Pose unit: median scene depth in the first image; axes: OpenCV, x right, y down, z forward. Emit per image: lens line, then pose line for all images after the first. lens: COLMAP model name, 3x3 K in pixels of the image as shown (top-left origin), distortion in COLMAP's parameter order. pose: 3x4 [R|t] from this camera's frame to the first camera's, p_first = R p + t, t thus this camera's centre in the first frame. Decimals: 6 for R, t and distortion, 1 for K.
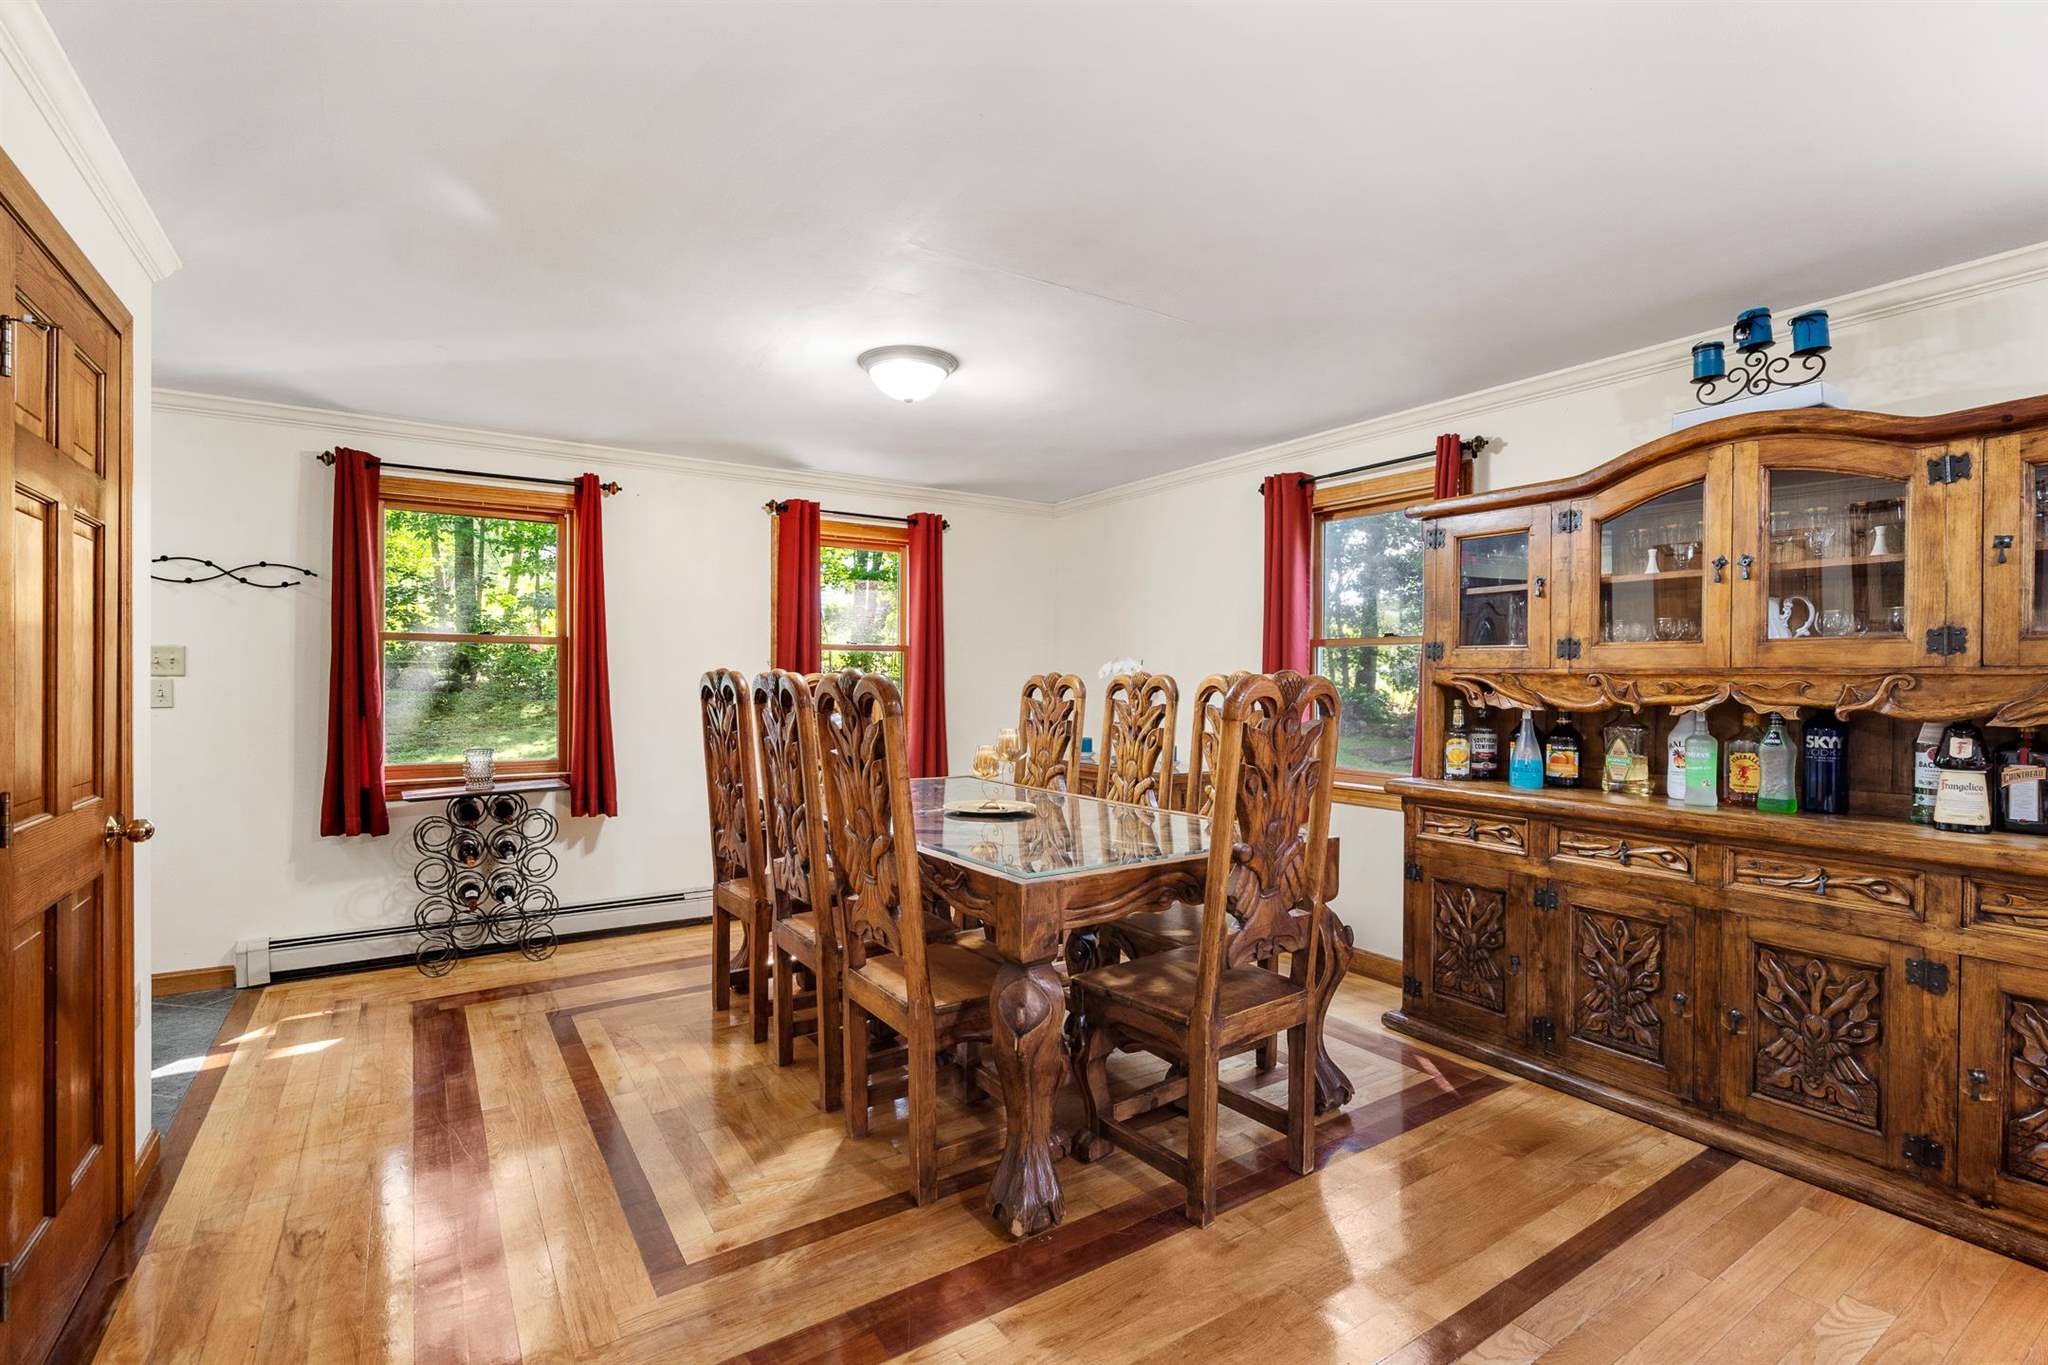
lens RADIAL K [[940.0, 0, 1013.0], [0, 940.0, 680.4], [0, 0, 1]] dist [-0.003704, -0.000487]
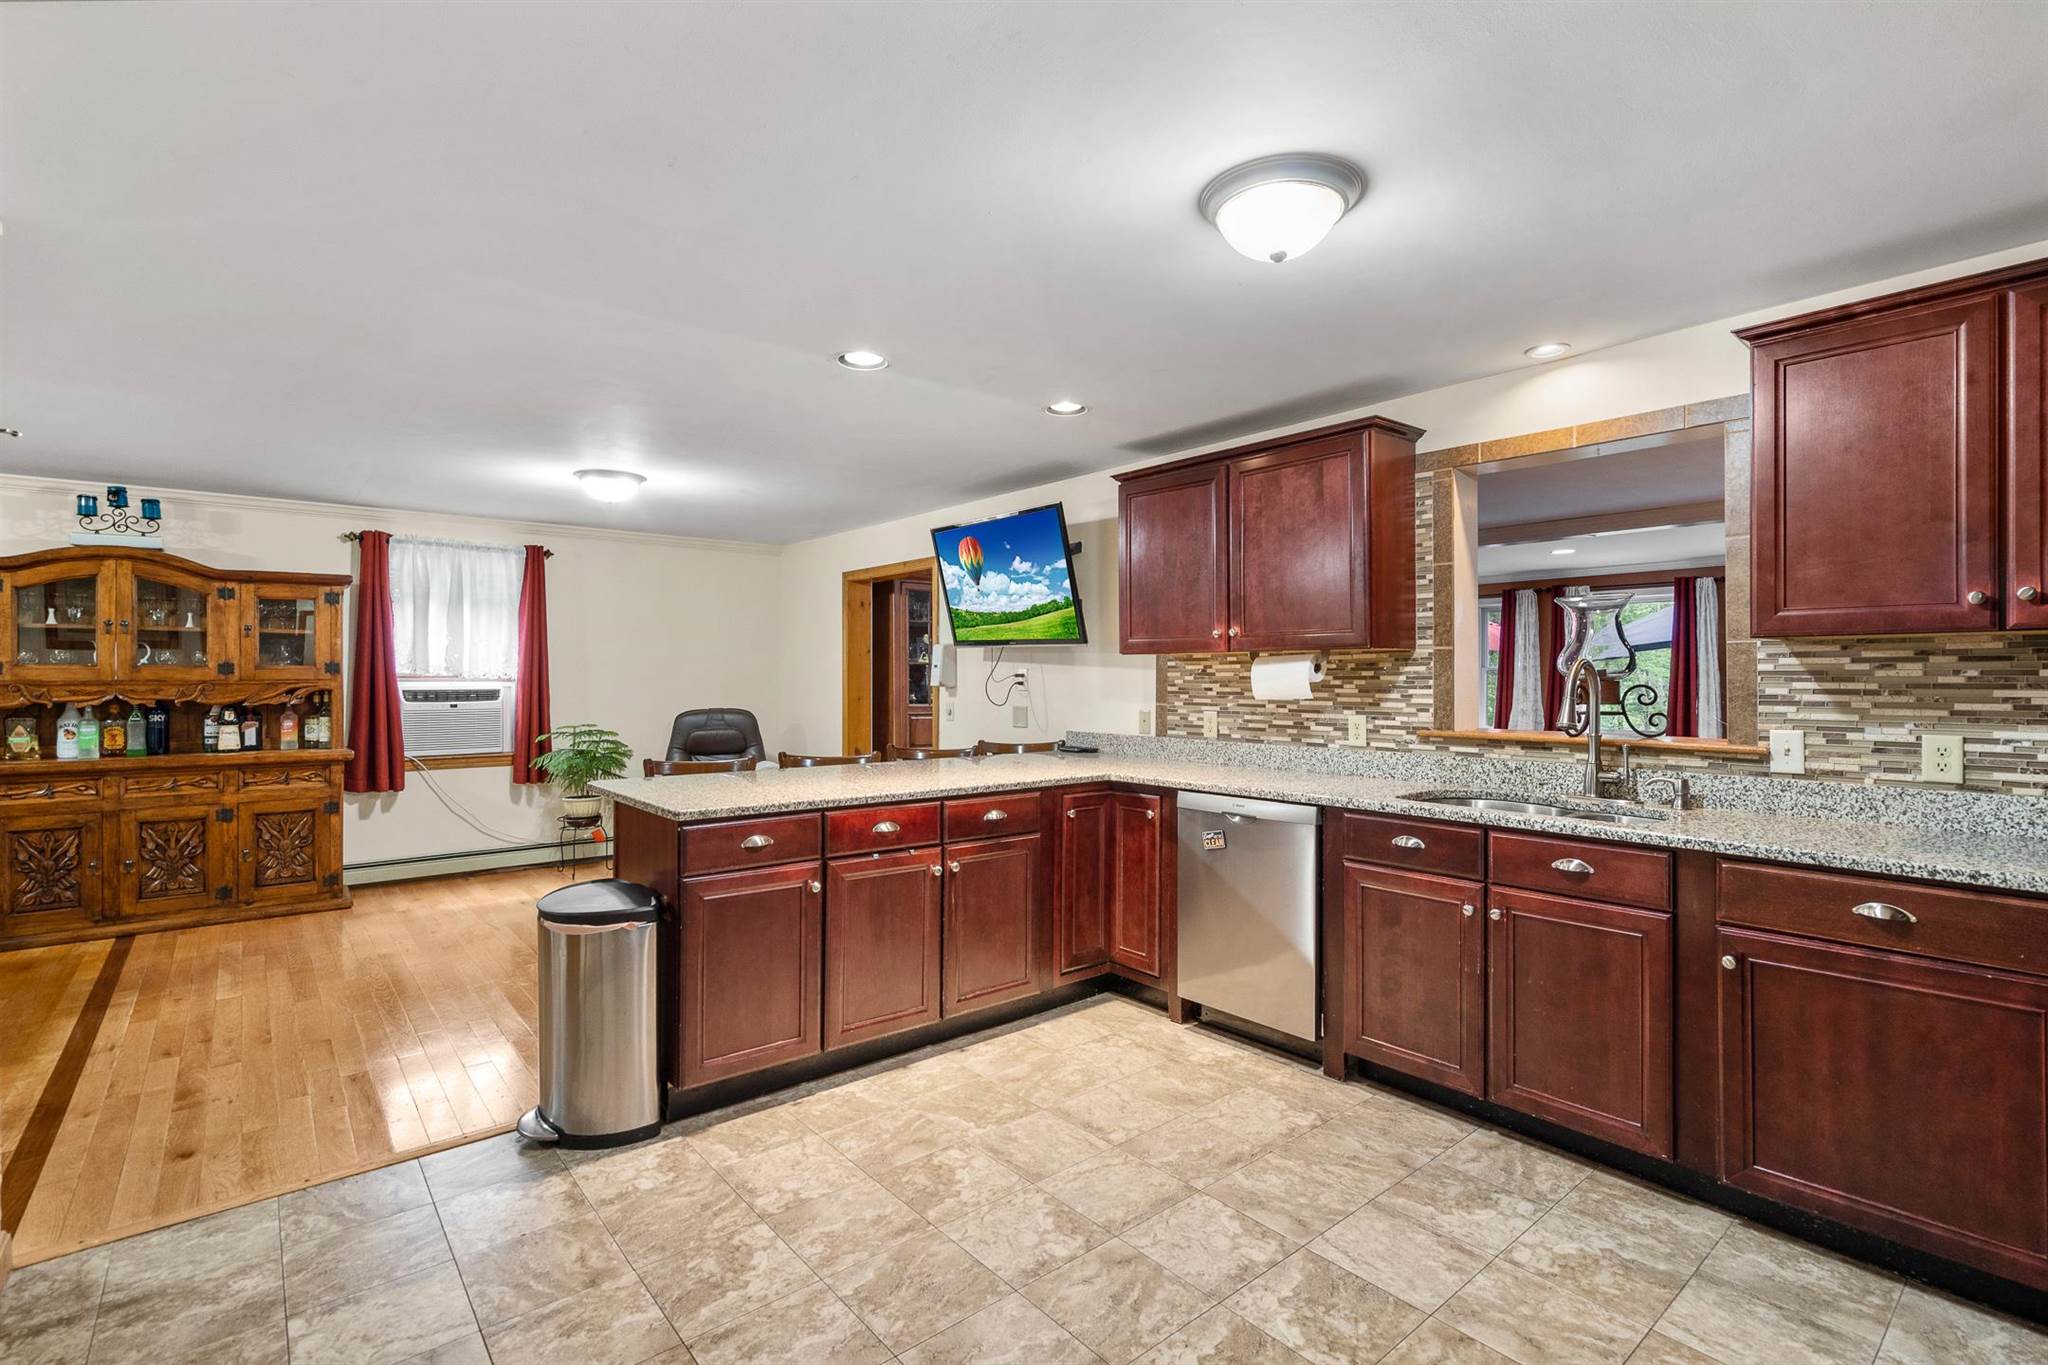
lens RADIAL K [[940.0, 0, 1013.1], [0, 940.0, 676.6], [0, 0, 1]] dist [-0.003704, -0.000487]
pose [[-0.141941, -0.005047, 0.989862, -1.358227], [0.004614, 0.999973, 0.005761, -0.024509], [-0.989864, 0.005385, -0.141914, -0.507574]]
